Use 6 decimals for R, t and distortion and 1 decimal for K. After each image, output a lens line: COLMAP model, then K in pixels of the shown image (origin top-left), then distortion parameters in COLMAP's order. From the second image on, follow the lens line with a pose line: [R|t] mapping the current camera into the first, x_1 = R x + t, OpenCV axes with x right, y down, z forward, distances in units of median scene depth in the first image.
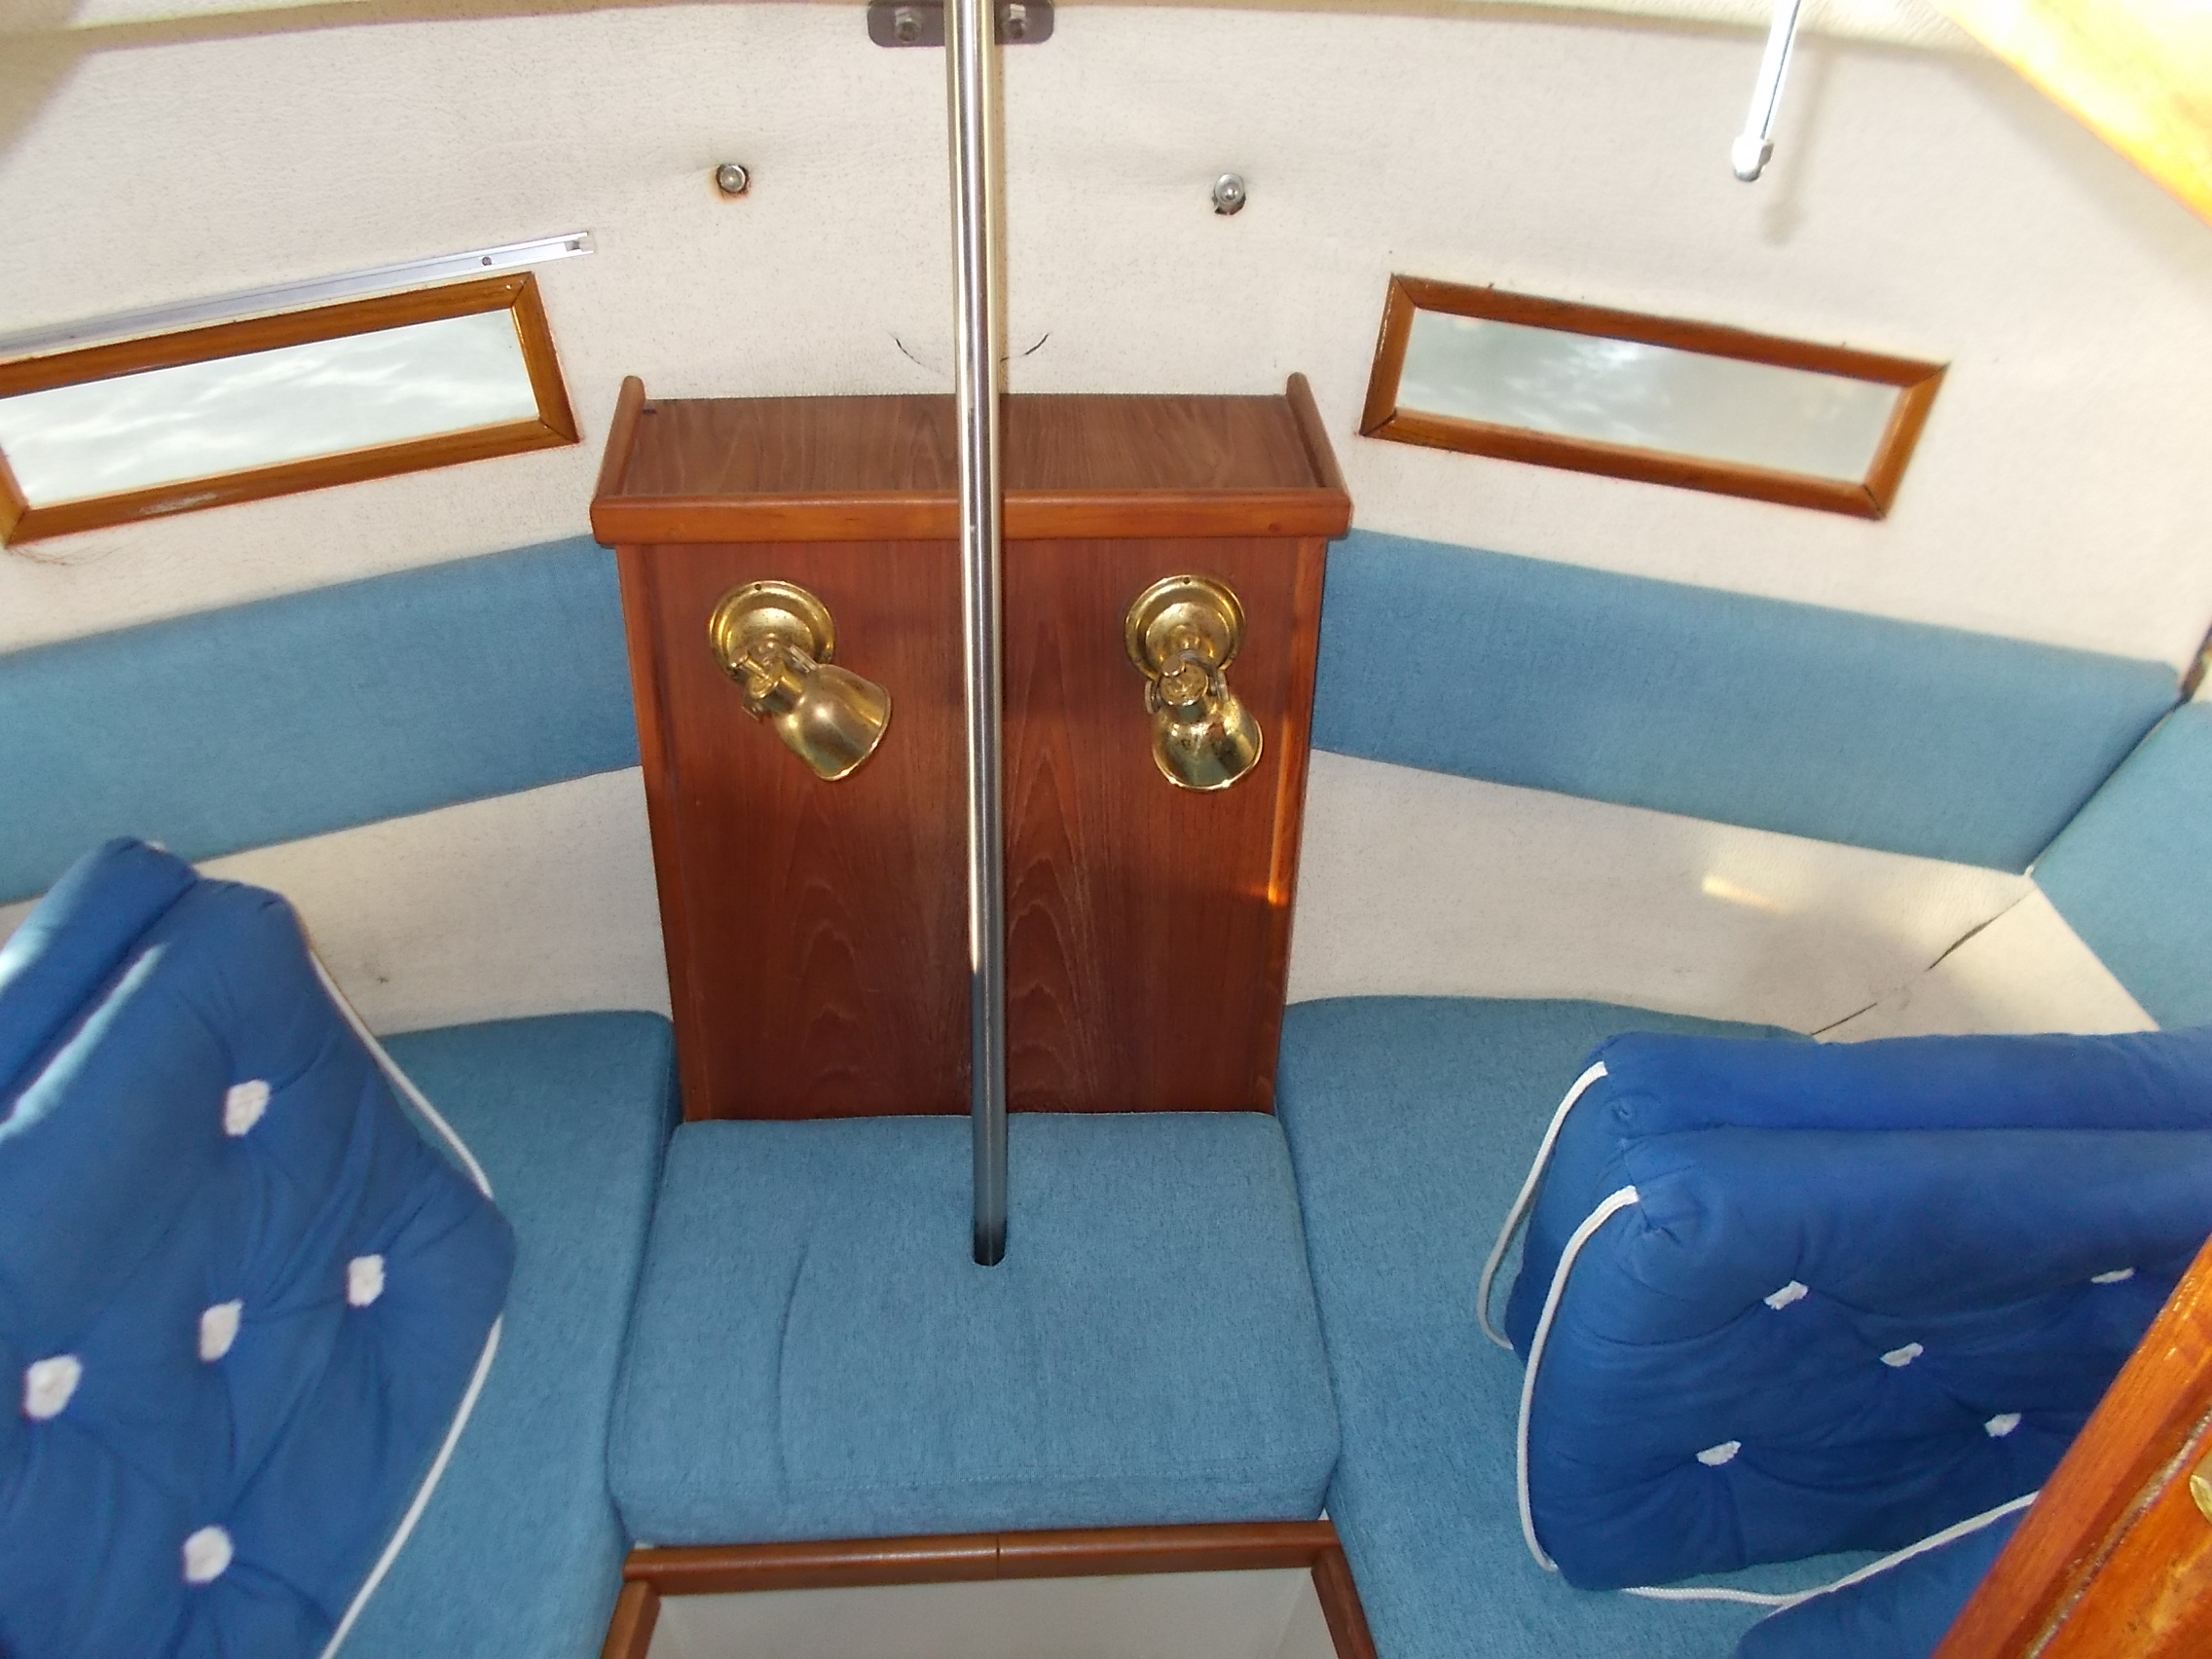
lens RADIAL K [[1669.9, 0, 1106.0], [0, 1669.9, 829.5], [0, 0, 1]] dist [-0.010258, -0.004833]
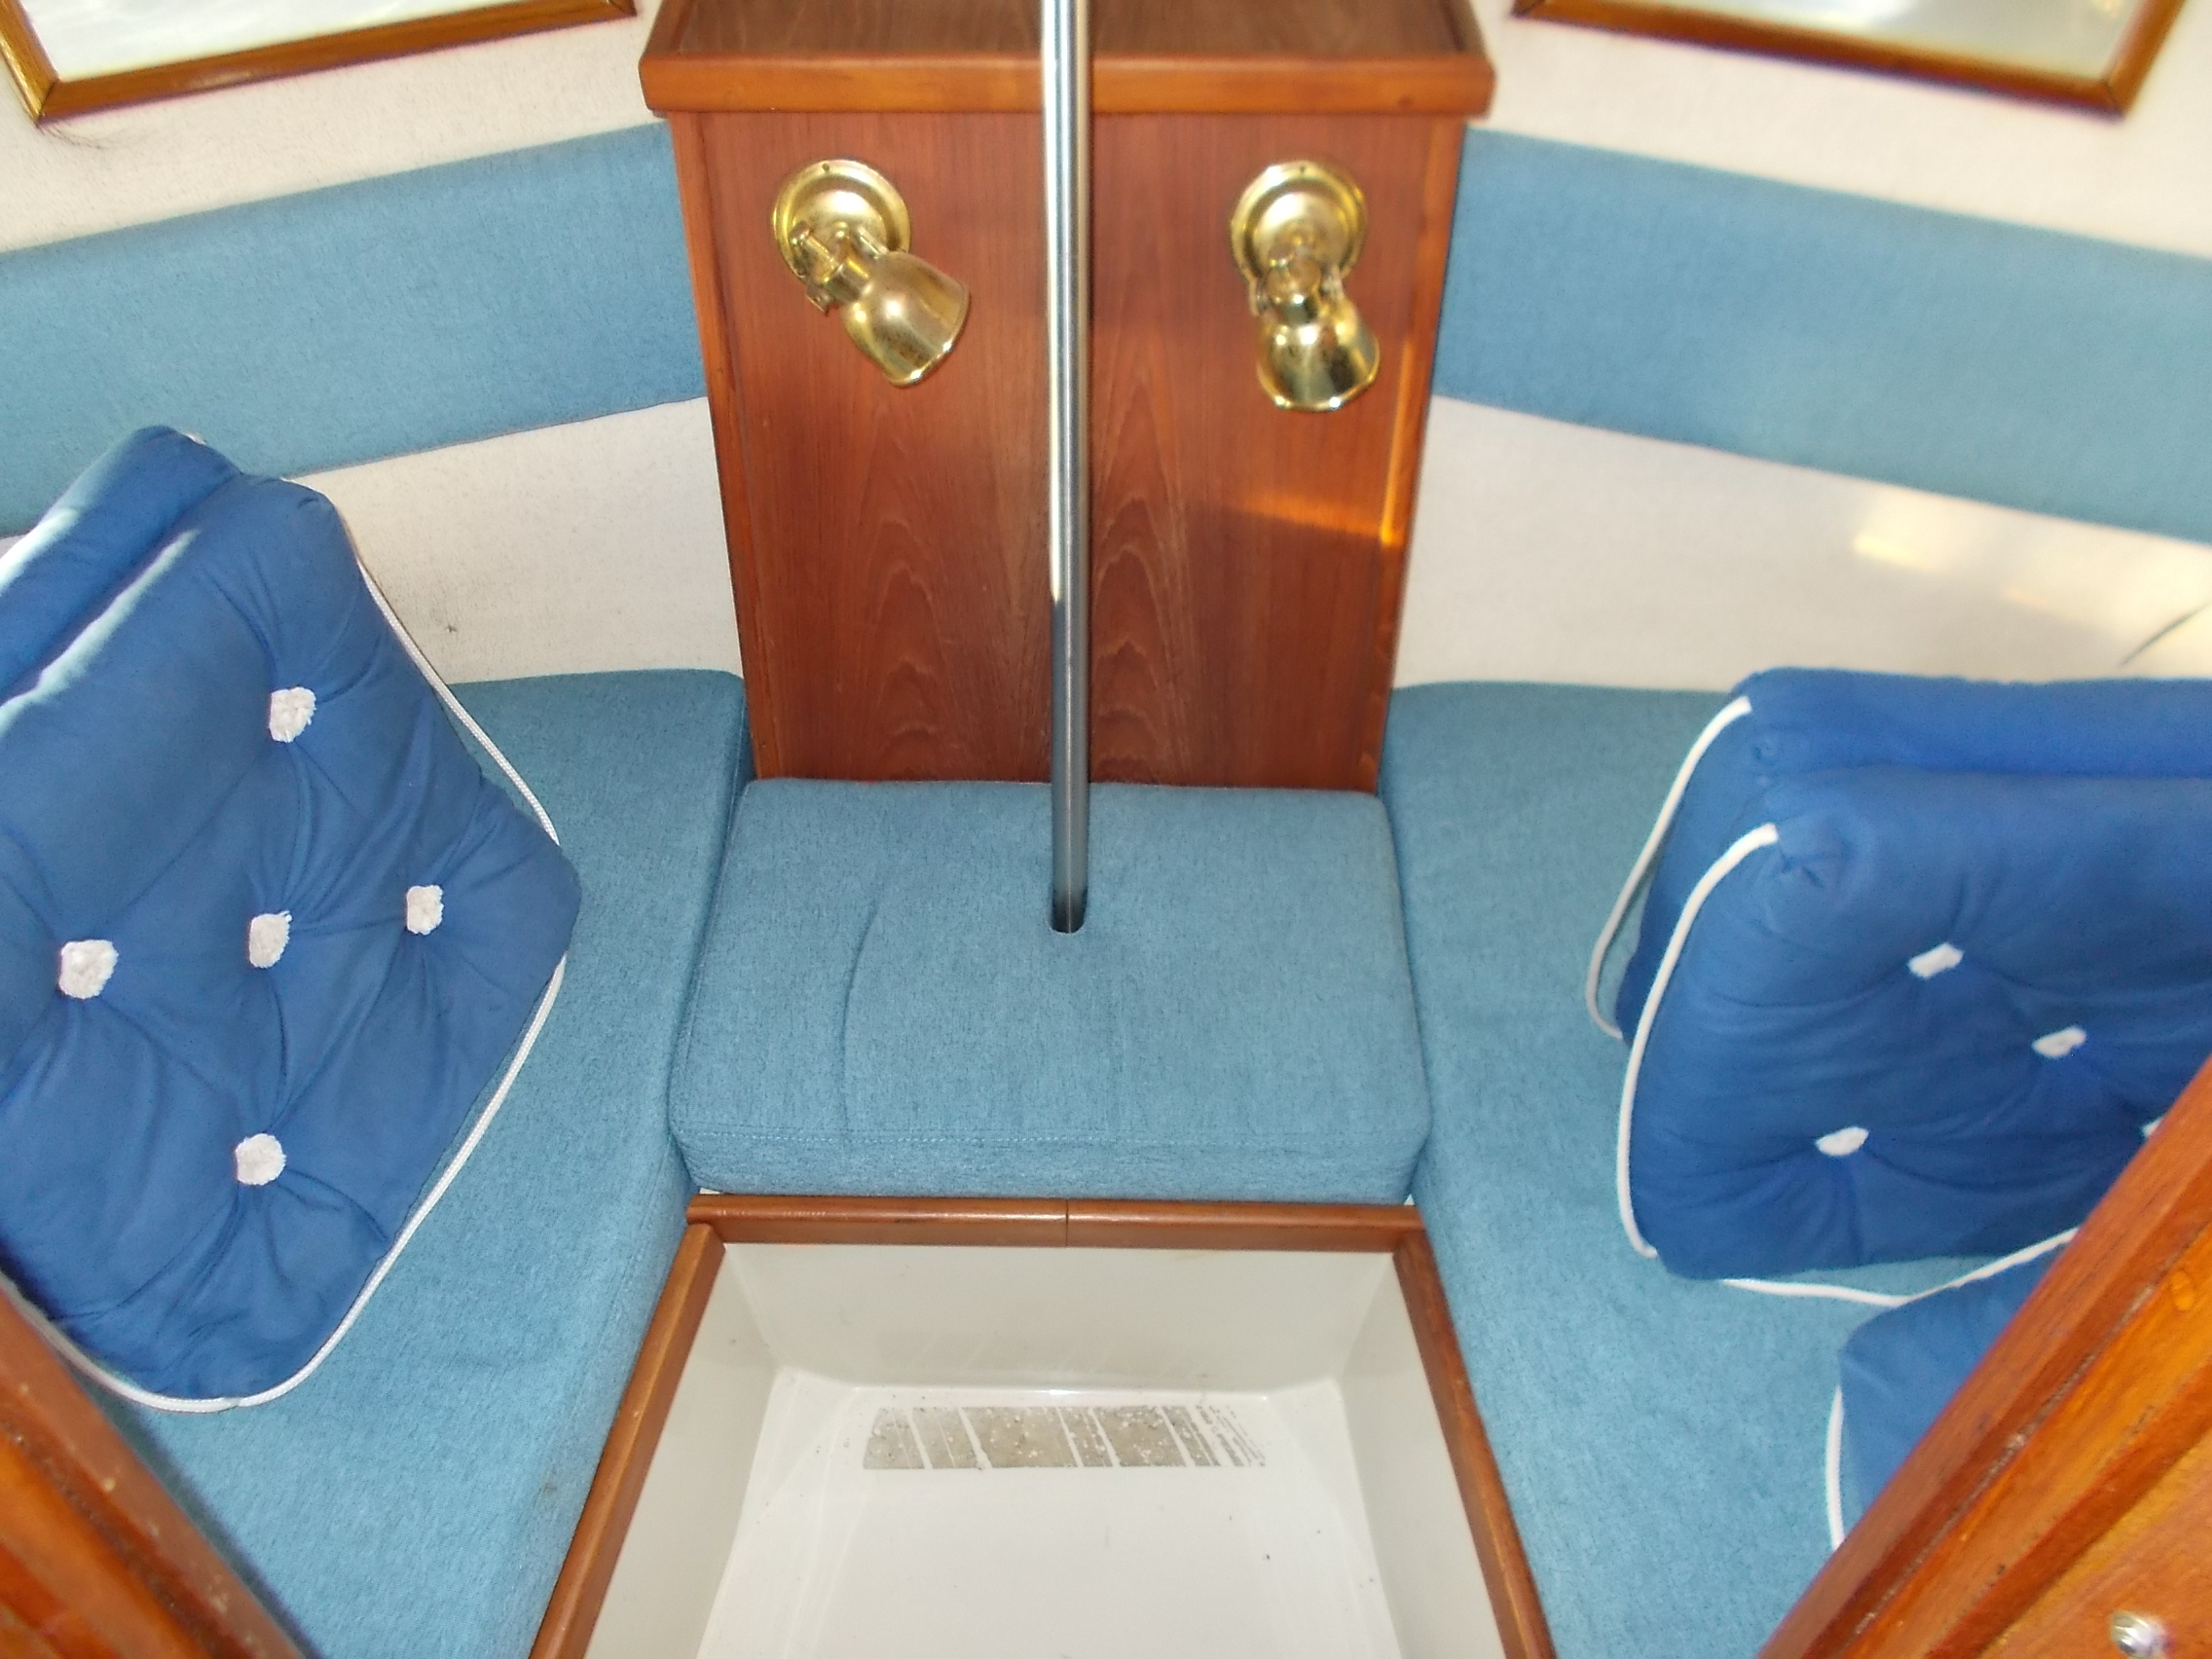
lens RADIAL K [[1677.3, 0, 1106.0], [0, 1677.3, 829.5], [0, 0, 1]] dist [-0.031410, 0.047465]
pose [[0.996919, 0.034921, -0.070232, 0.018288], [-0.026169, 0.992200, 0.121881, 0.091986], [0.073941, -0.119668, 0.990057, 0.067120]]
